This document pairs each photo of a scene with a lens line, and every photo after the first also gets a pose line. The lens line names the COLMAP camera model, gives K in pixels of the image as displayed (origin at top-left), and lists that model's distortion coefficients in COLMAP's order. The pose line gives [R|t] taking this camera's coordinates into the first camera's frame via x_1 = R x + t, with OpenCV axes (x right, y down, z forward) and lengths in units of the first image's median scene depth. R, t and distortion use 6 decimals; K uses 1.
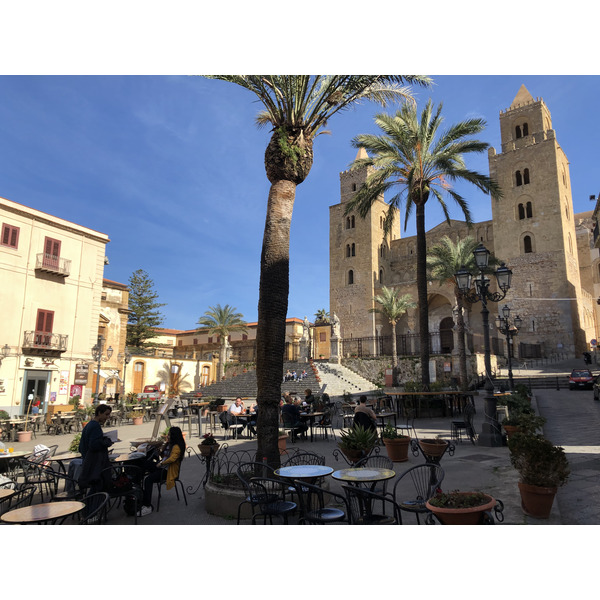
lens RADIAL K [[464.4, 0, 302.6], [0, 464.4, 301.5], [0, 0, 1]] dist [0.009499, -0.001592]
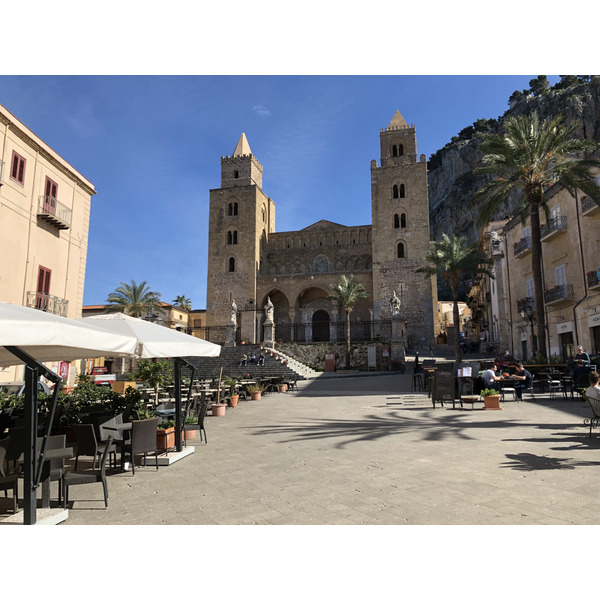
lens RADIAL K [[464.4, 0, 302.6], [0, 464.4, 301.5], [0, 0, 1]] dist [0.009499, -0.001592]
pose [[0.918775, 0.062368, 0.389823, -0.174931], [-0.068601, 0.997642, 0.002072, 0.017254], [-0.388775, -0.028645, 0.920887, 0.033497]]
